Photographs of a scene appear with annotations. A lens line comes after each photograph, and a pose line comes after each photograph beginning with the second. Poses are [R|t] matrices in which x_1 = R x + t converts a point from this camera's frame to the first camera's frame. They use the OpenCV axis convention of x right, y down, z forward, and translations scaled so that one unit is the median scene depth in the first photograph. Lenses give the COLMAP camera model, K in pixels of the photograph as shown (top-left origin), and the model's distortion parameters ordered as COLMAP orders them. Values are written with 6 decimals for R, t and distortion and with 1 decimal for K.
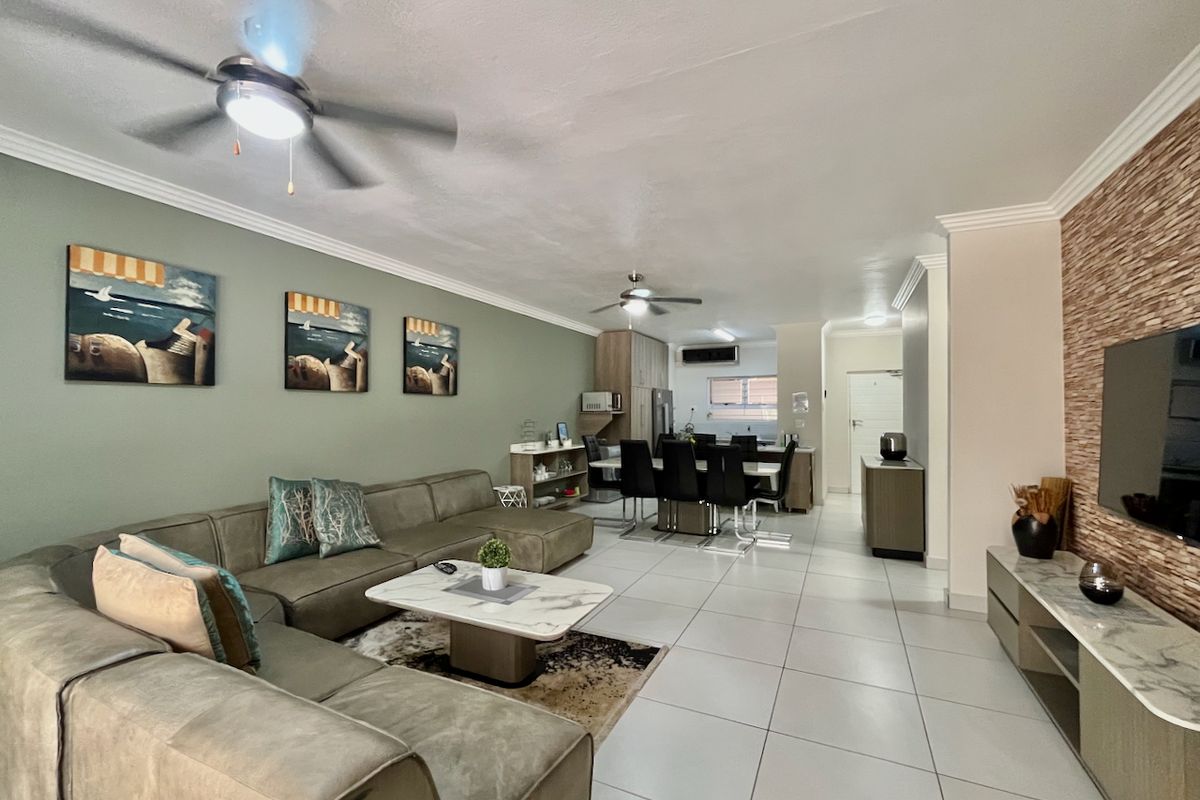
lens RADIAL K [[488.7, 0, 599.6], [0, 488.7, 406.7], [0, 0, 1]] dist [0.001001, 0.000037]
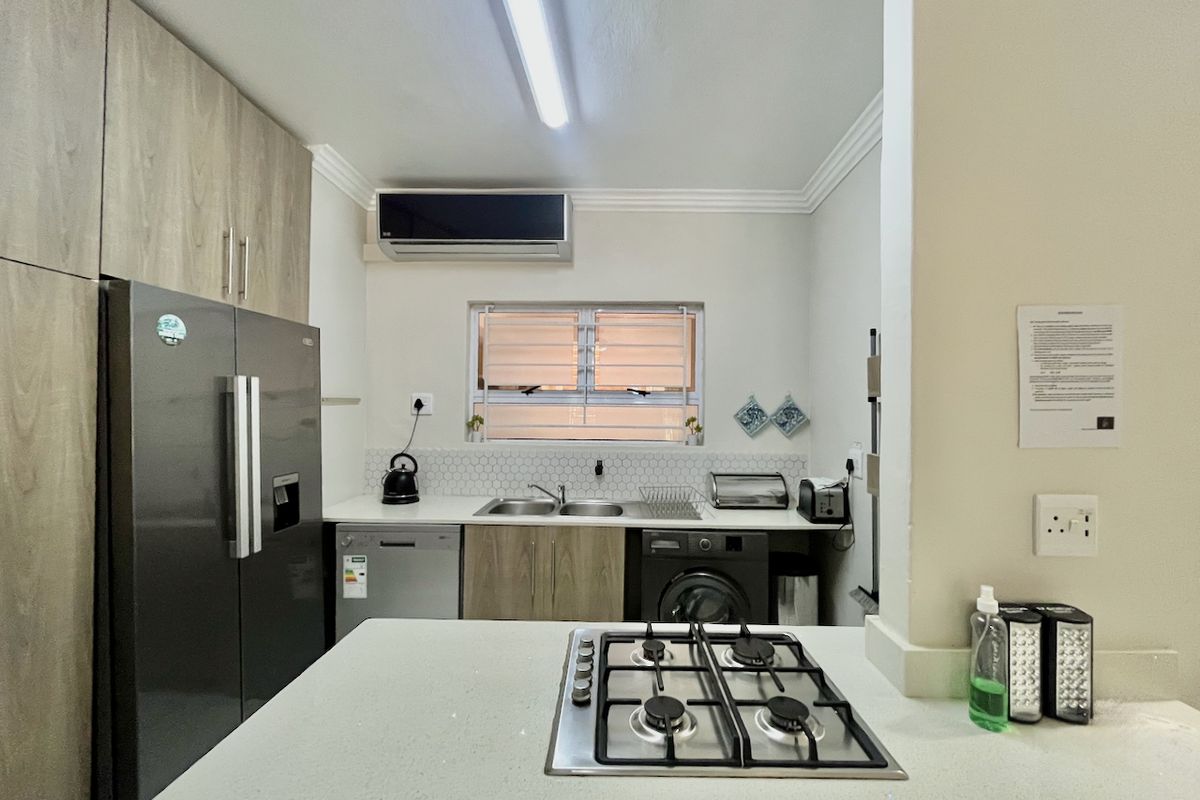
lens RADIAL K [[488.7, 0, 592.3], [0, 488.7, 398.3], [0, 0, 1]] dist [0.001001, 0.000037]
pose [[0.894415, 0.000764, 0.447238, 0.155936], [-0.010168, 0.999775, 0.018628, -0.005567], [-0.447123, -0.021209, 0.894221, 0.702971]]
